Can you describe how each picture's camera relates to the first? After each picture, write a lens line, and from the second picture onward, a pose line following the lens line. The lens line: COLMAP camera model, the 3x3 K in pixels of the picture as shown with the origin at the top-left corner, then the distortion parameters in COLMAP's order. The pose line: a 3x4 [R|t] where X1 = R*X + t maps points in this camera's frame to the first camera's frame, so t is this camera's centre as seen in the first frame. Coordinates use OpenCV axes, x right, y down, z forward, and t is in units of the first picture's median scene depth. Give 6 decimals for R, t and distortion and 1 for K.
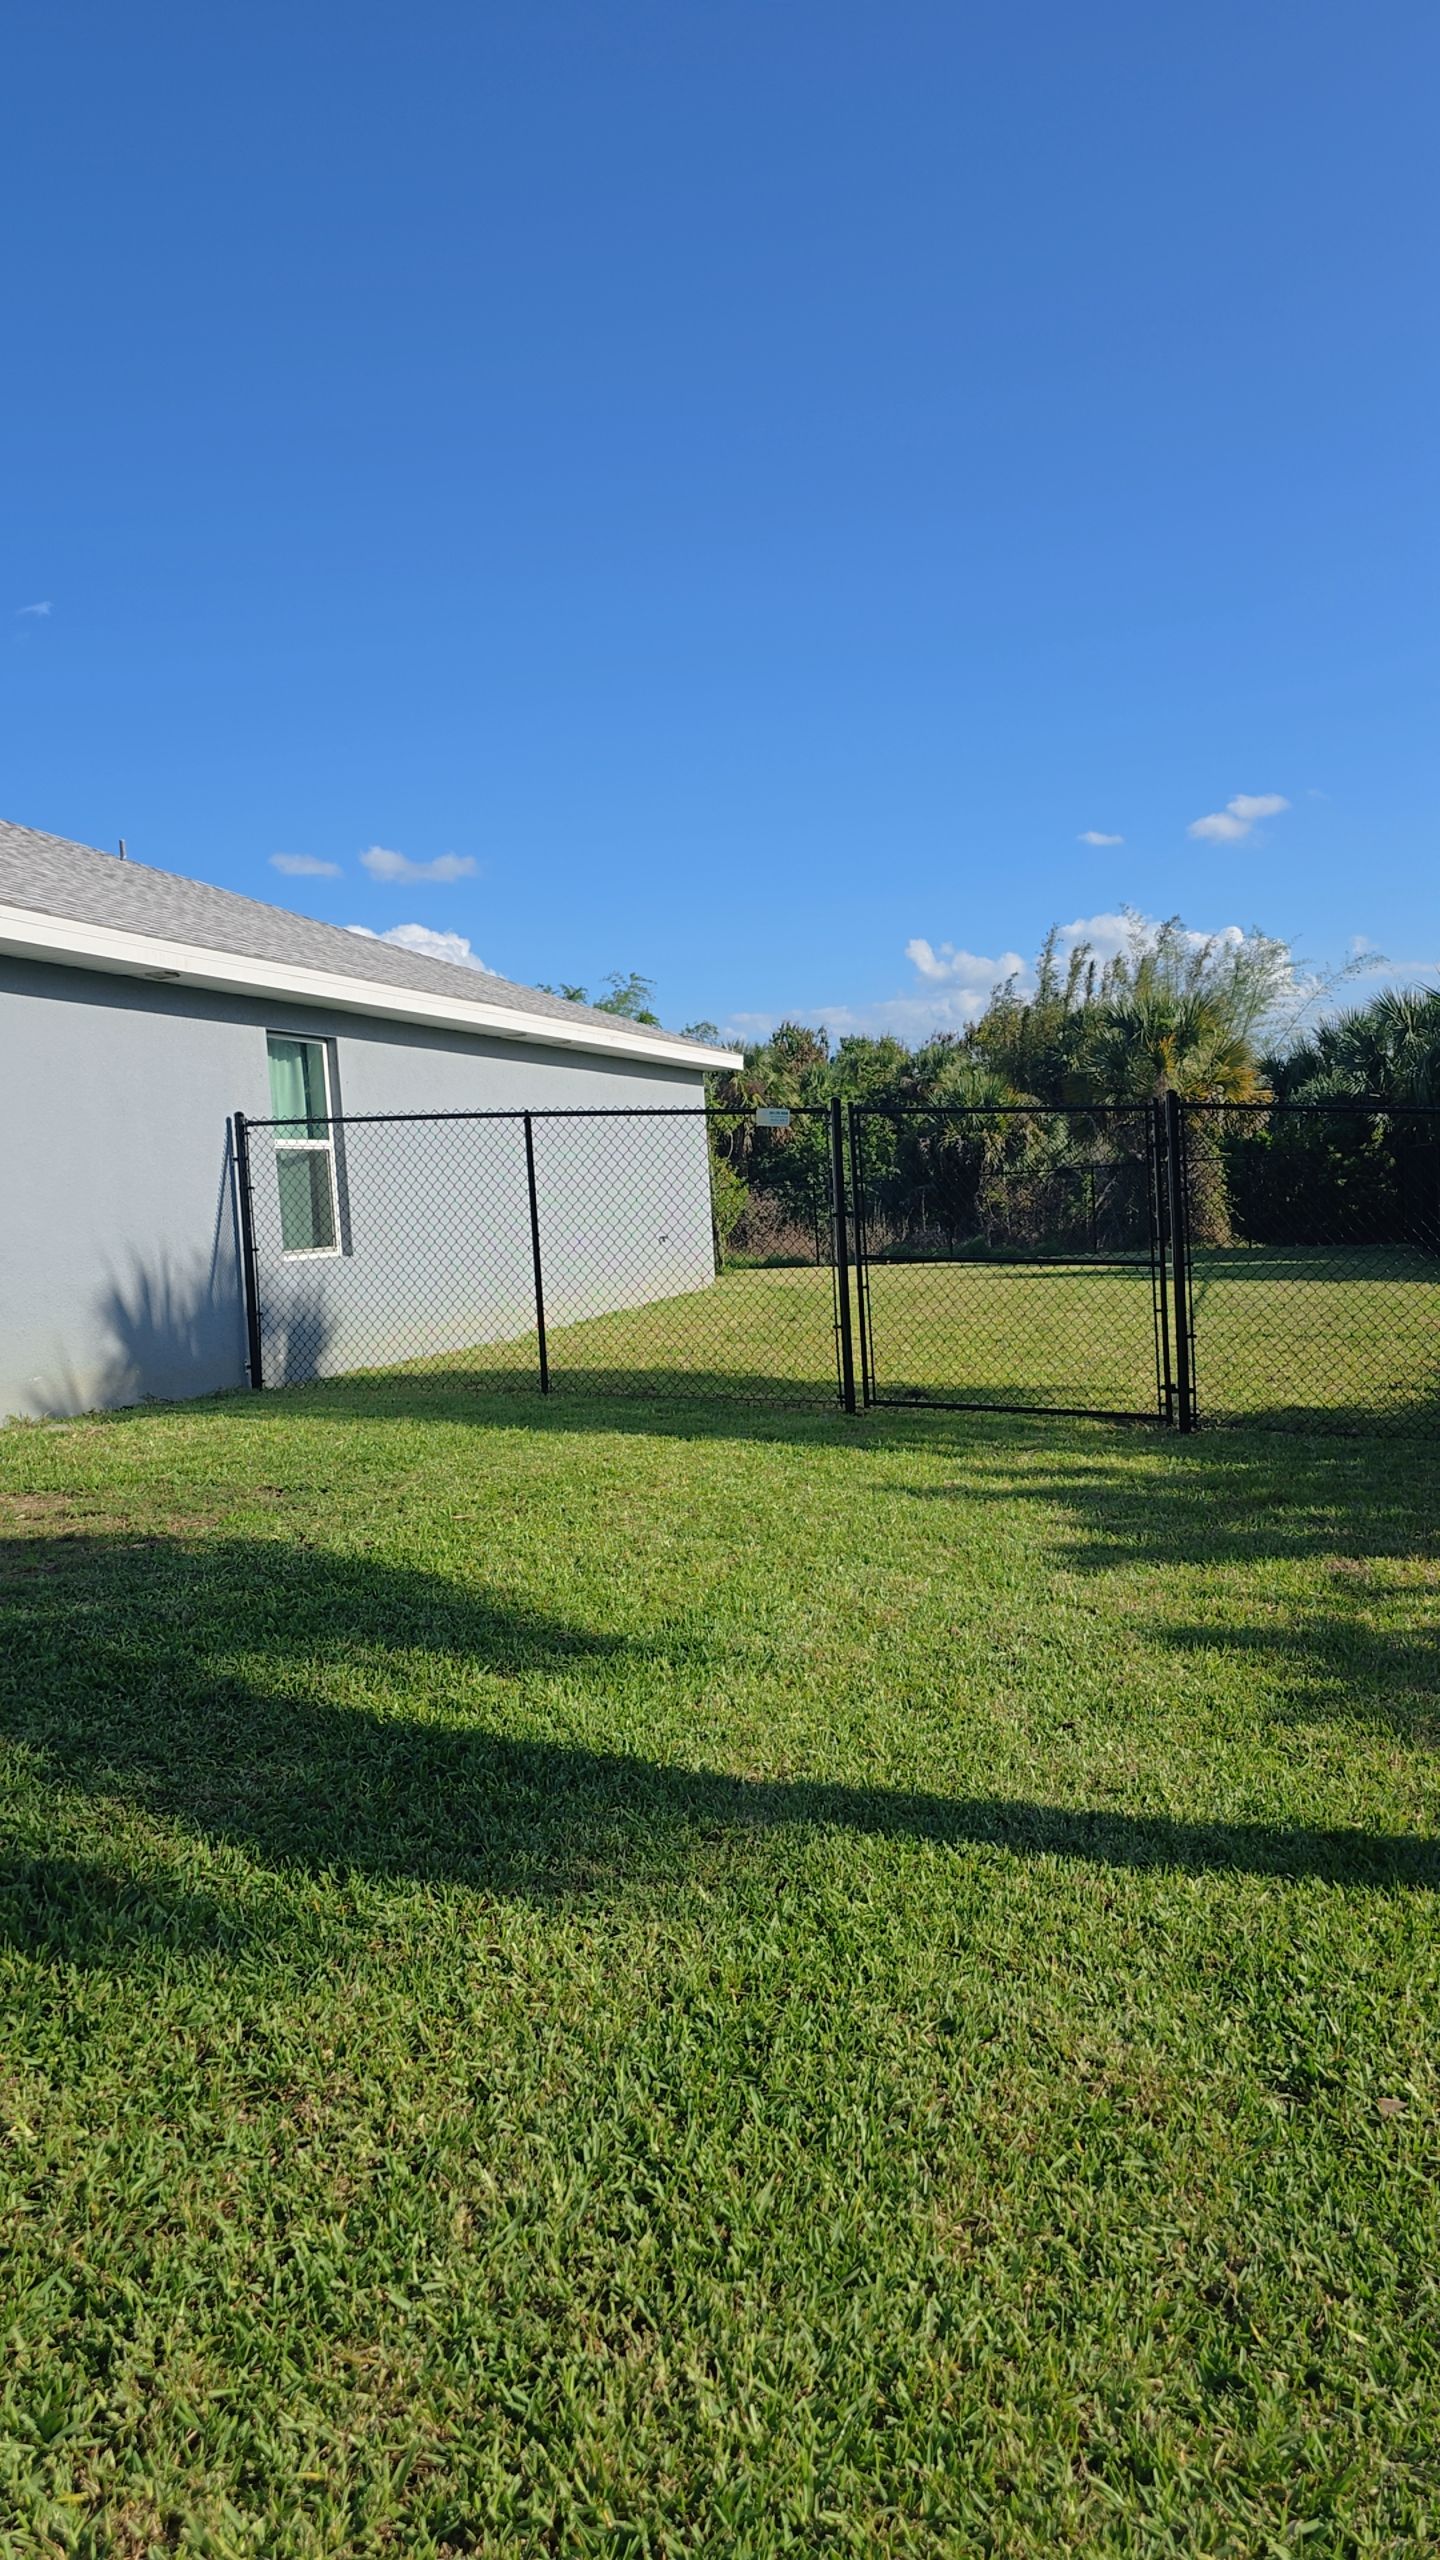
lens RADIAL K [[1713.9, 0, 711.4], [0, 1713.9, 1266.6], [0, 0, 1]] dist [0.061392, -0.049679]
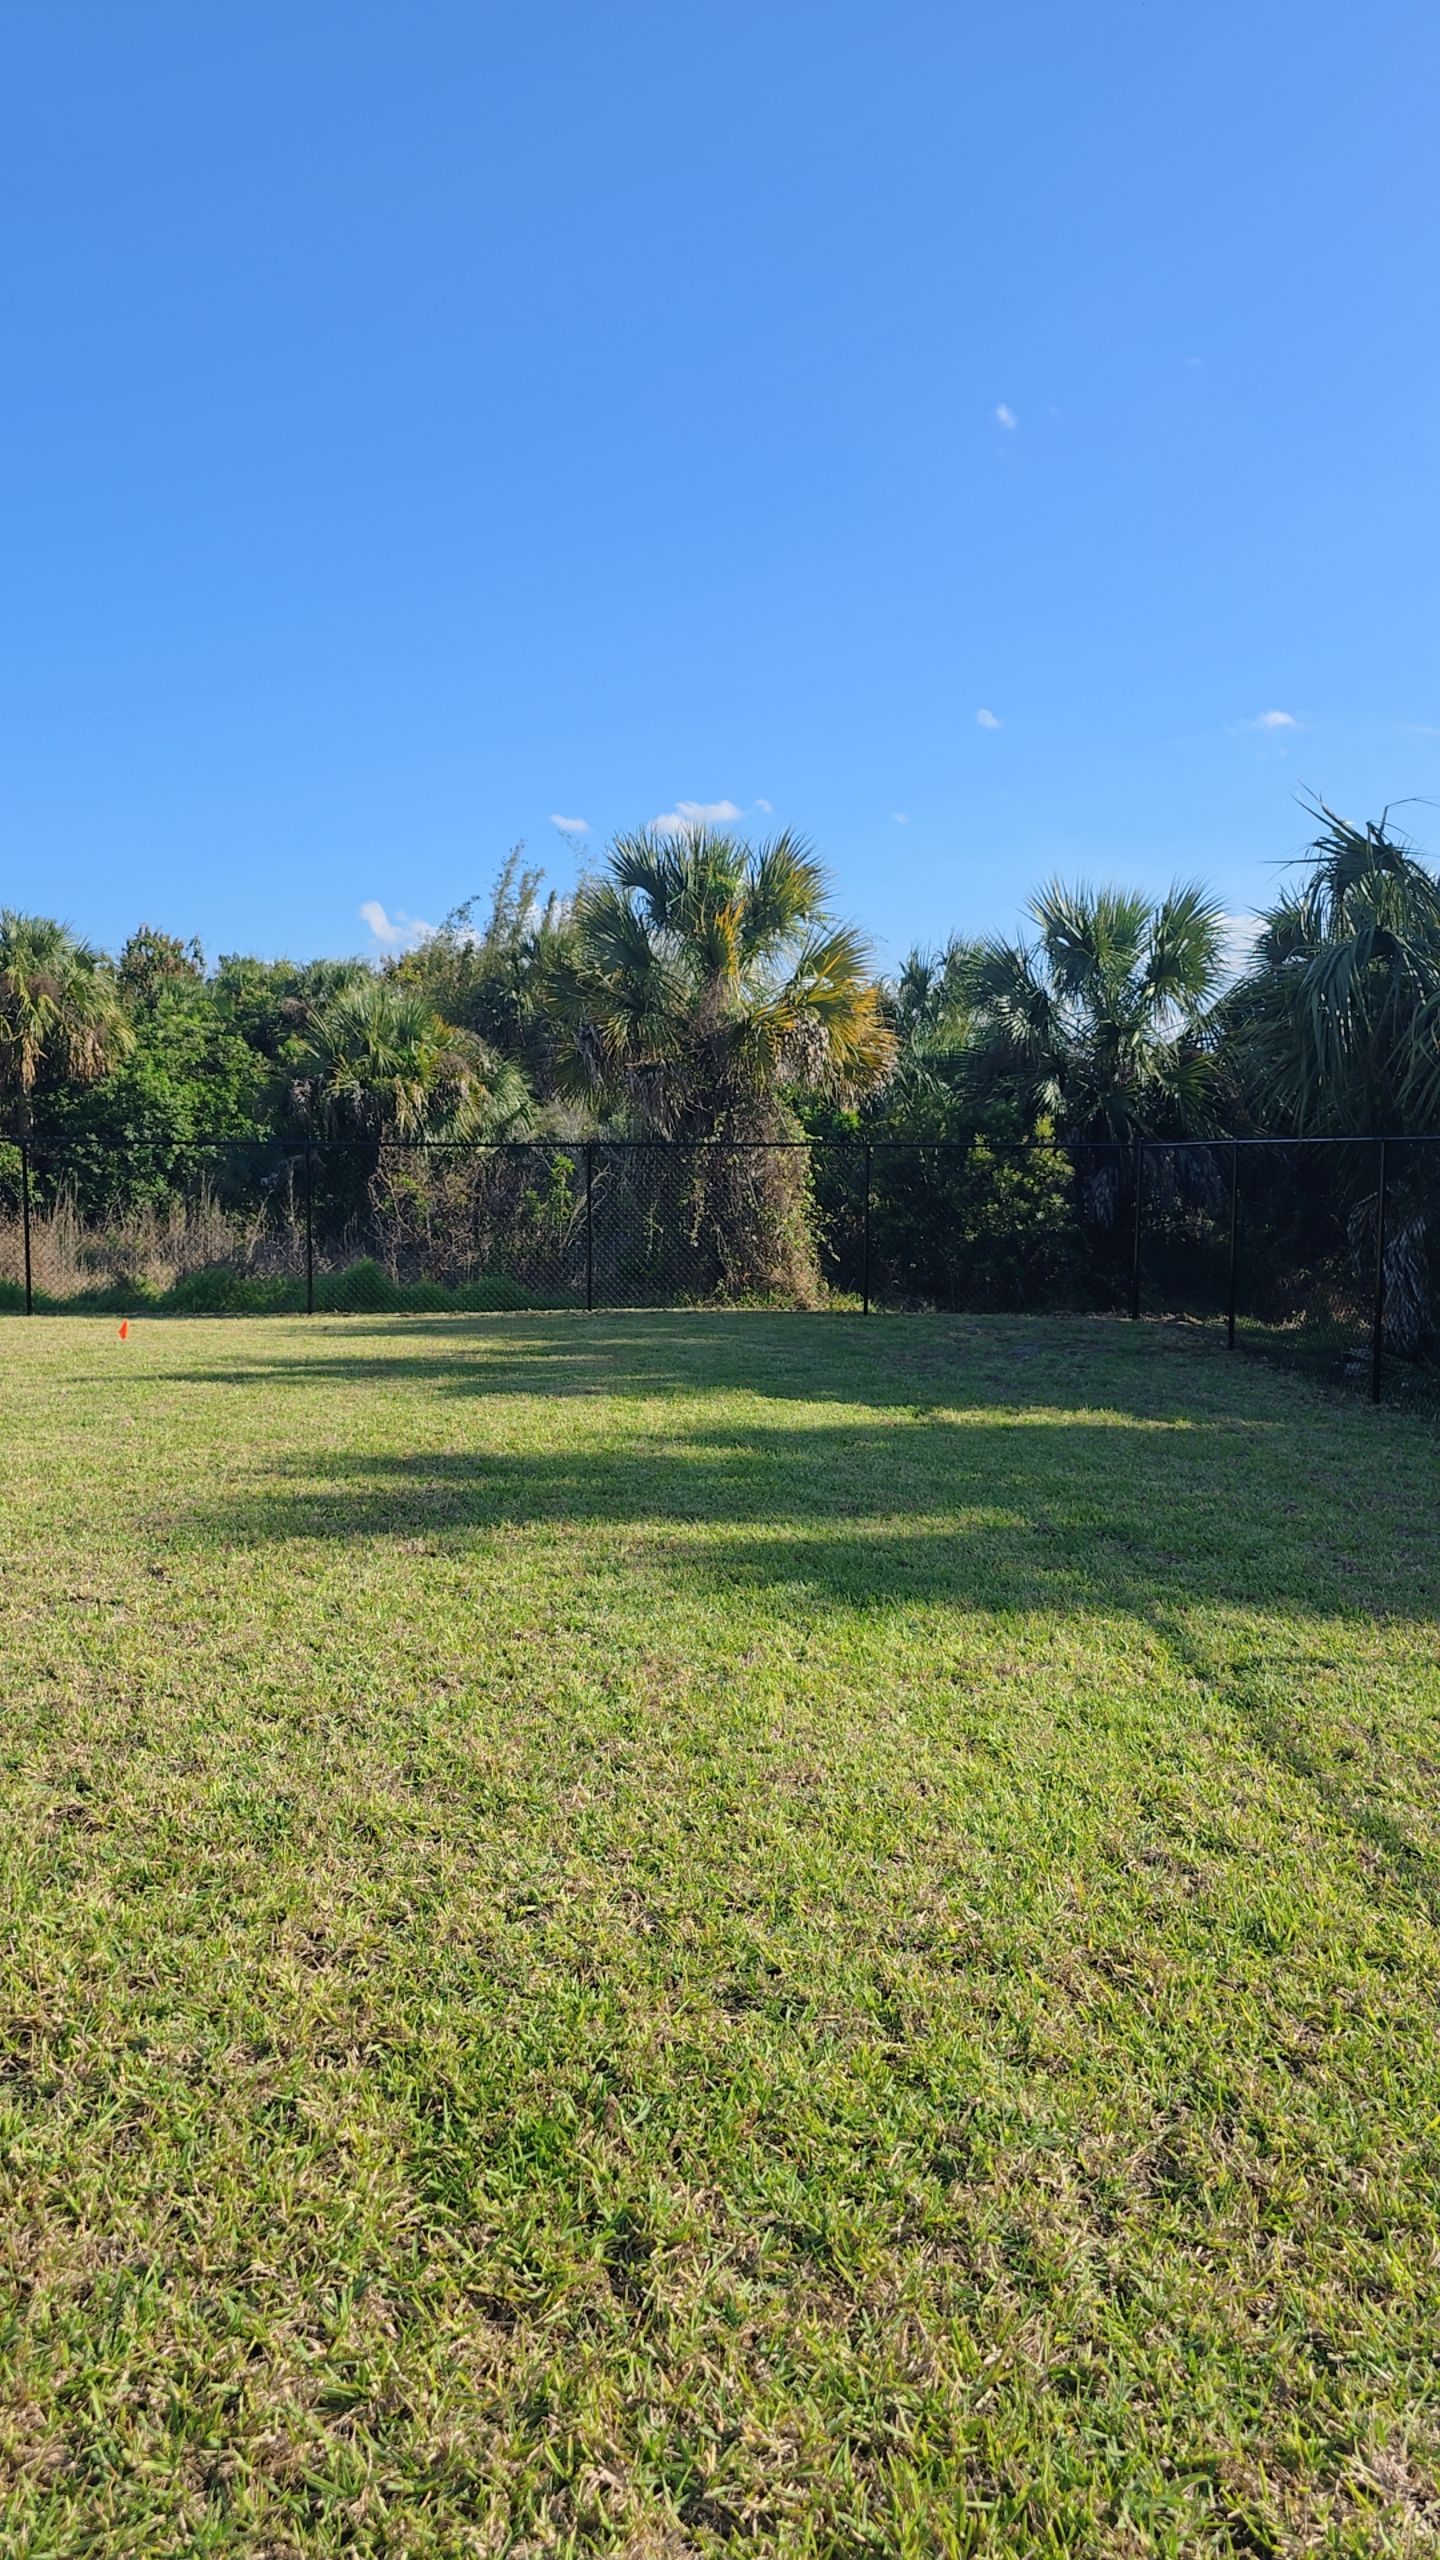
lens RADIAL K [[1713.9, 0, 711.4], [0, 1713.9, 1266.6], [0, 0, 1]] dist [0.061392, -0.049679]
pose [[0.945960, 0.035032, 0.322386, 0.064780], [-0.040972, 0.999092, 0.011657, -0.019942], [-0.321685, -0.024236, 0.946537, 0.344854]]
